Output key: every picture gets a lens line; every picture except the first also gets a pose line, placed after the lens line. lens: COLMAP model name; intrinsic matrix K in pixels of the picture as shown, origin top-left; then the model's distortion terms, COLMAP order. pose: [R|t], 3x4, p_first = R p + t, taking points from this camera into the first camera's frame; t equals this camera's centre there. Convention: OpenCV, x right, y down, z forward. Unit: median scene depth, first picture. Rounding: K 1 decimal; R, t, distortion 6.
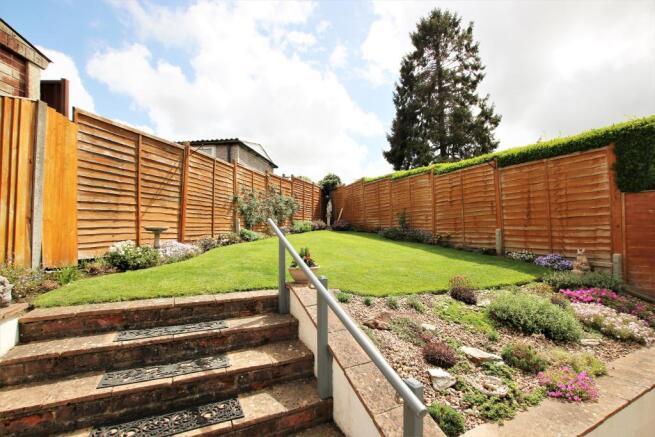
lens RADIAL K [[306.8, 0, 334.8], [0, 306.8, 225.5], [0, 0, 1]] dist [-0.025161, 0.000318]
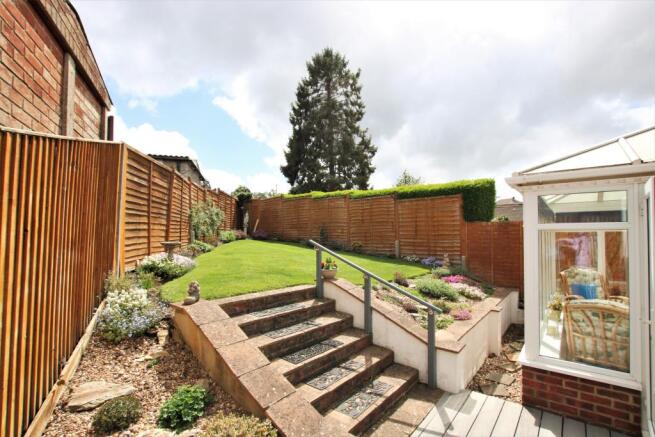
lens RADIAL K [[306.8, 0, 334.8], [0, 306.8, 225.5], [0, 0, 1]] dist [-0.025161, 0.000318]
pose [[0.914395, 0.016951, 0.404468, -0.169435], [-0.009991, 0.999764, -0.019312, -0.015572], [-0.404700, 0.013618, 0.914348, -0.119637]]
